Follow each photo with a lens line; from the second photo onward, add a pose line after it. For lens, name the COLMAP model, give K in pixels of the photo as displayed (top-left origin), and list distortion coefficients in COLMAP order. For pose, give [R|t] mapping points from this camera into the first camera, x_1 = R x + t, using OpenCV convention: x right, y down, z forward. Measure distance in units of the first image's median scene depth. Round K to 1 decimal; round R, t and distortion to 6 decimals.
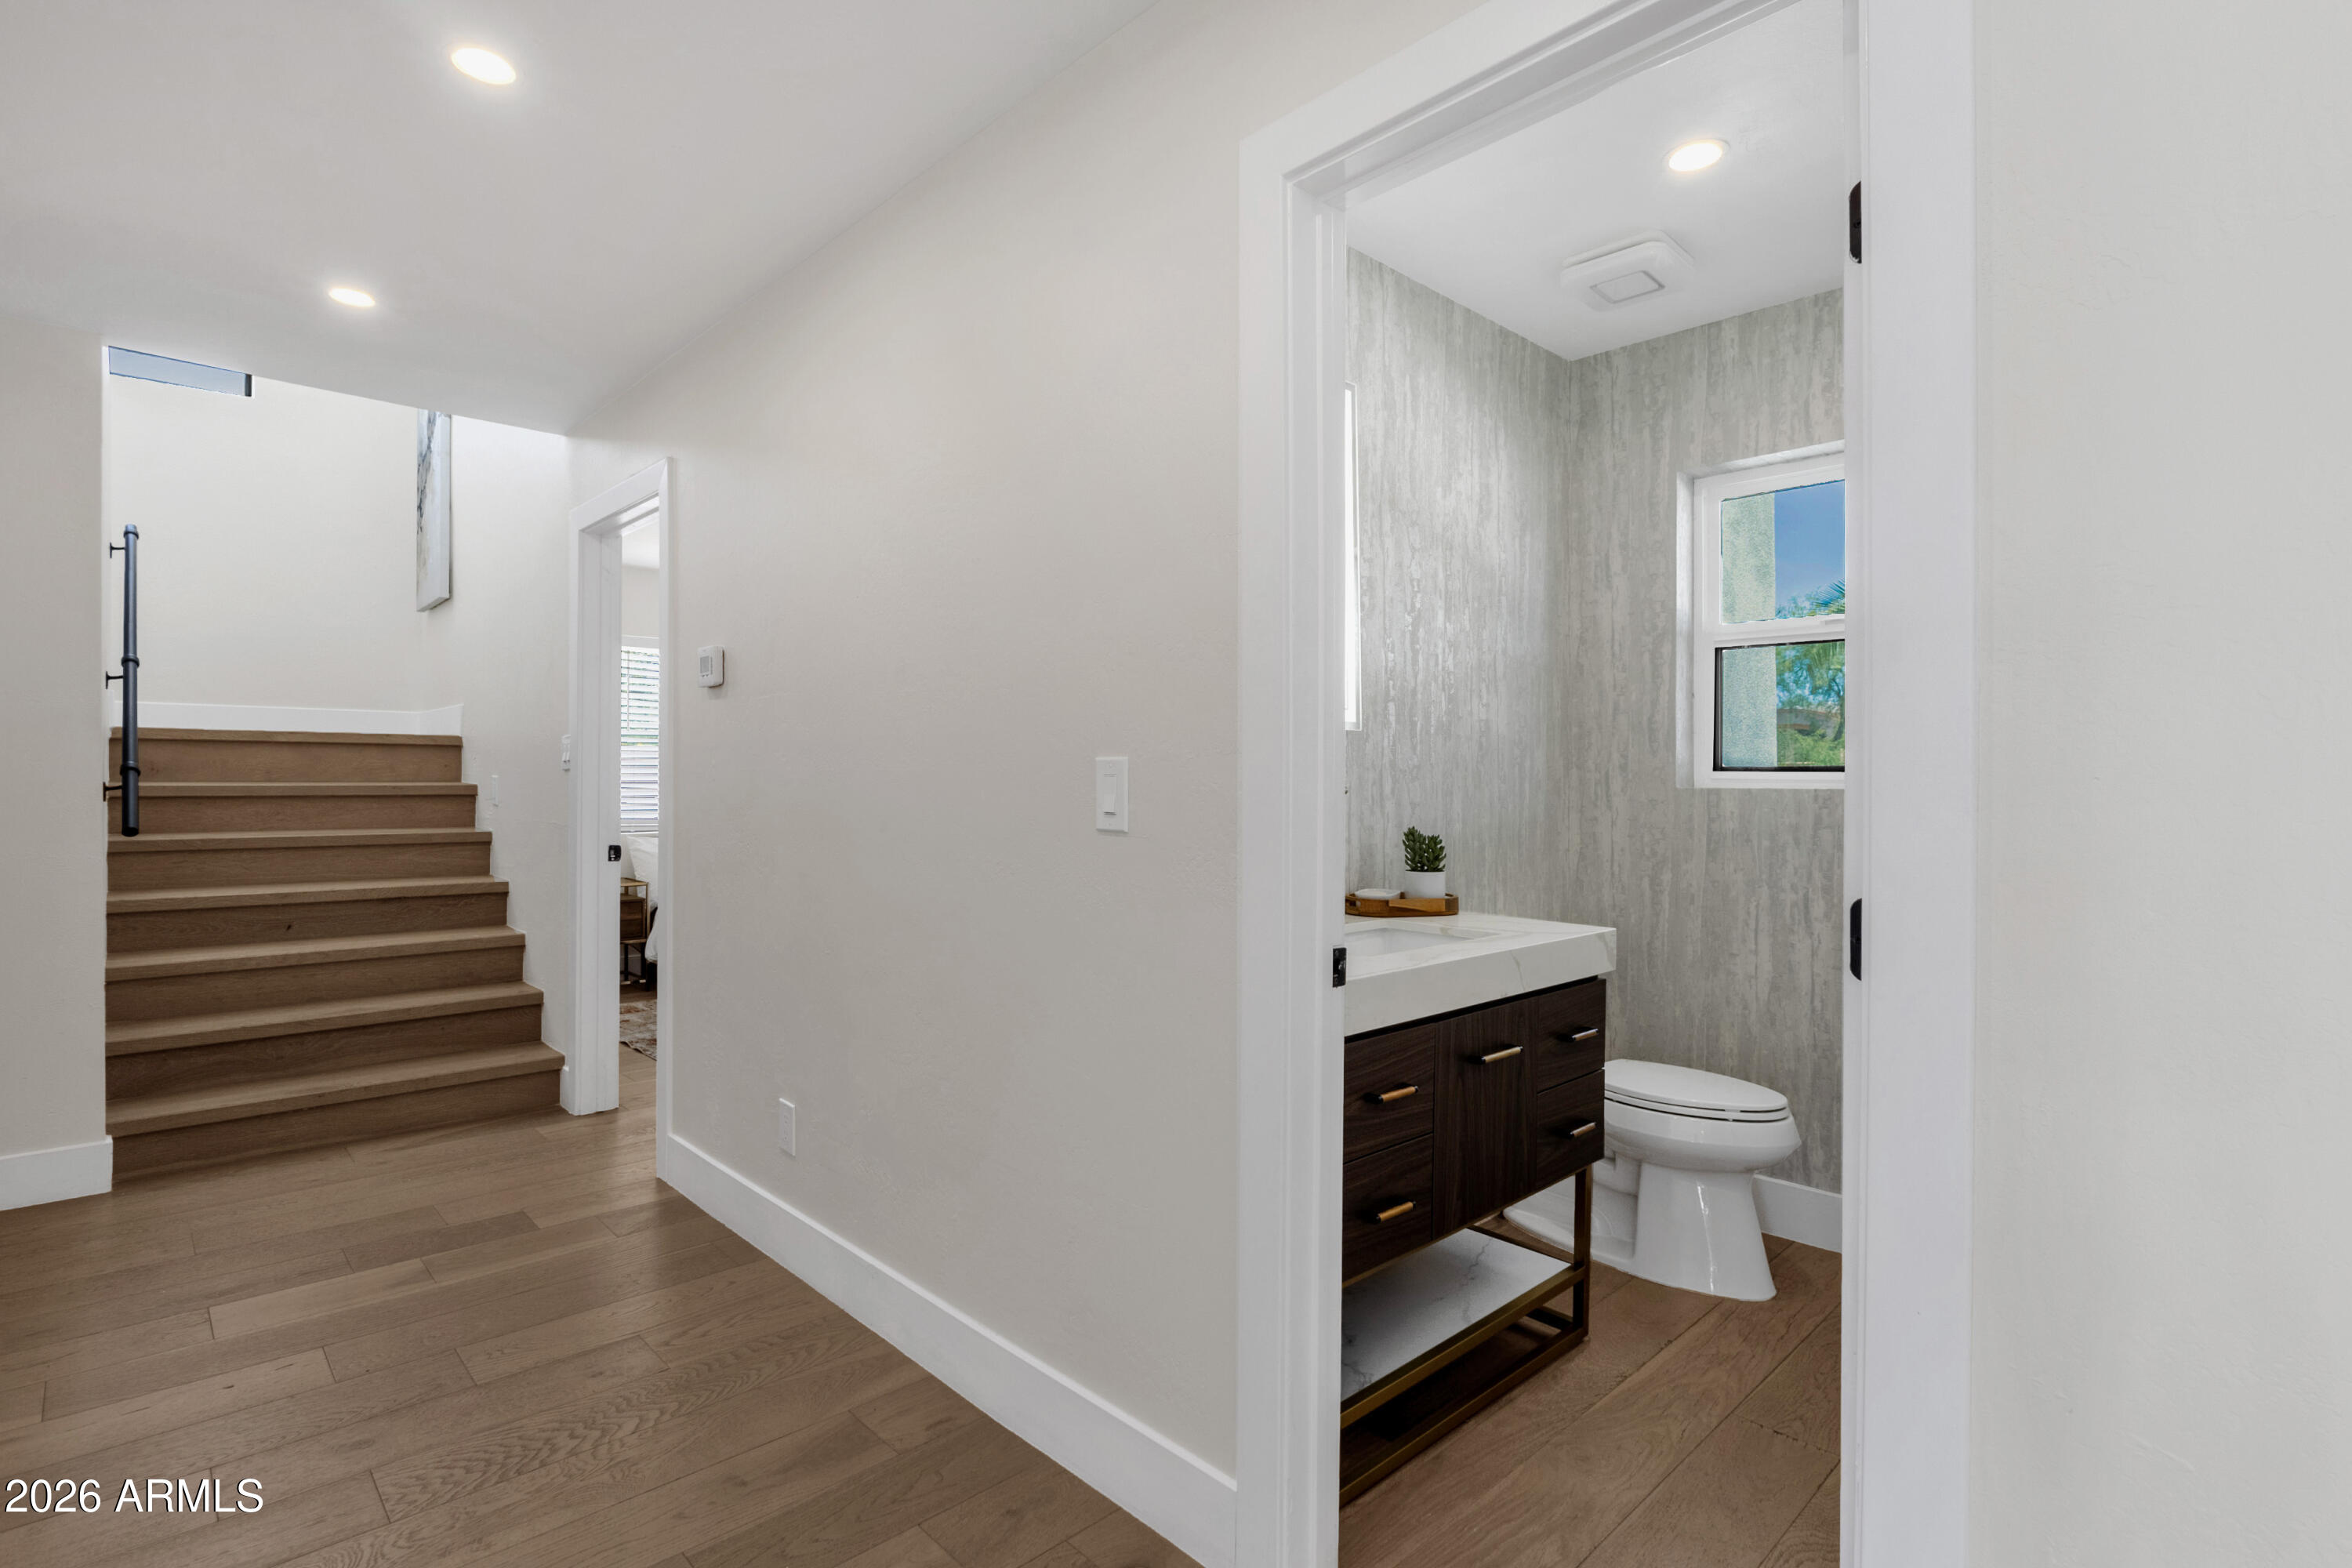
lens RADIAL K [[1136.8, 0, 1176.0], [0, 1136.8, 784.0], [0, 0, 1]] dist [0.003190, 0.000477]
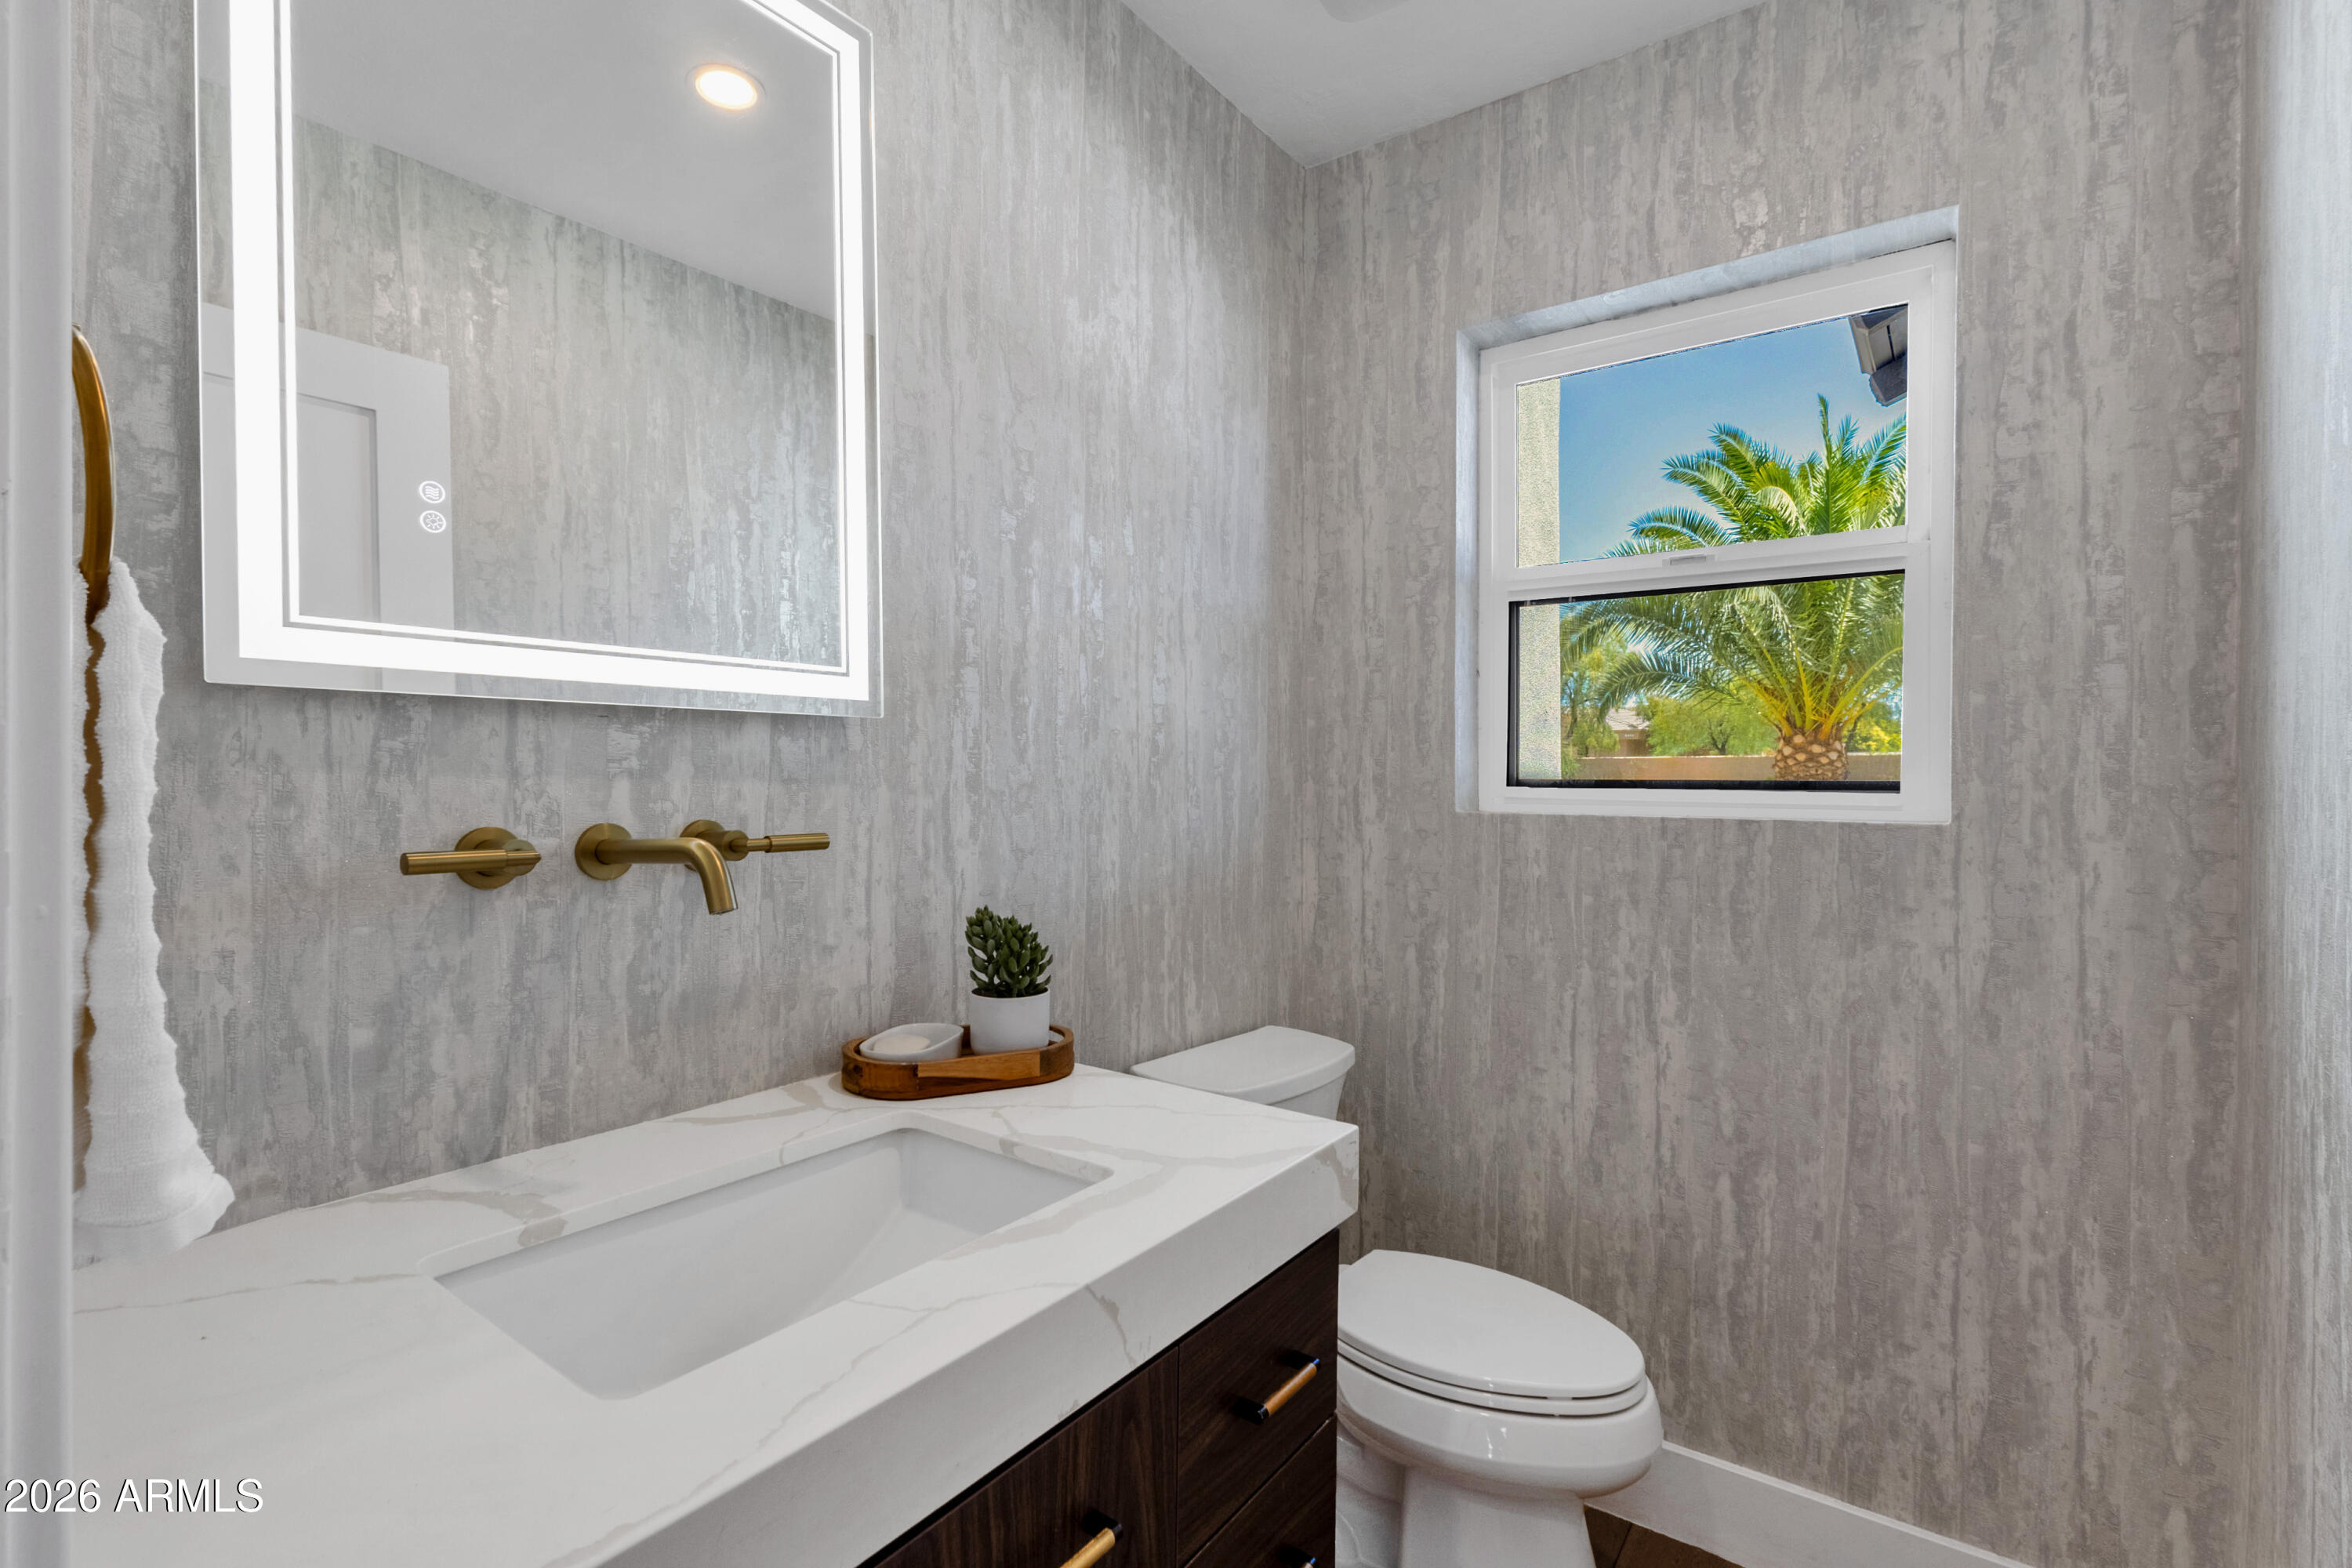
lens RADIAL K [[1080.0, 0, 1159.8], [0, 1080.0, 784.0], [0, 0, 1]] dist [0.004259, 0.000598]
pose [[0.986038, -0.001684, 0.166511, 0.173051], [0.000760, 0.999984, 0.005612, -0.017053], [-0.166518, -0.005407, 0.986024, 0.426740]]
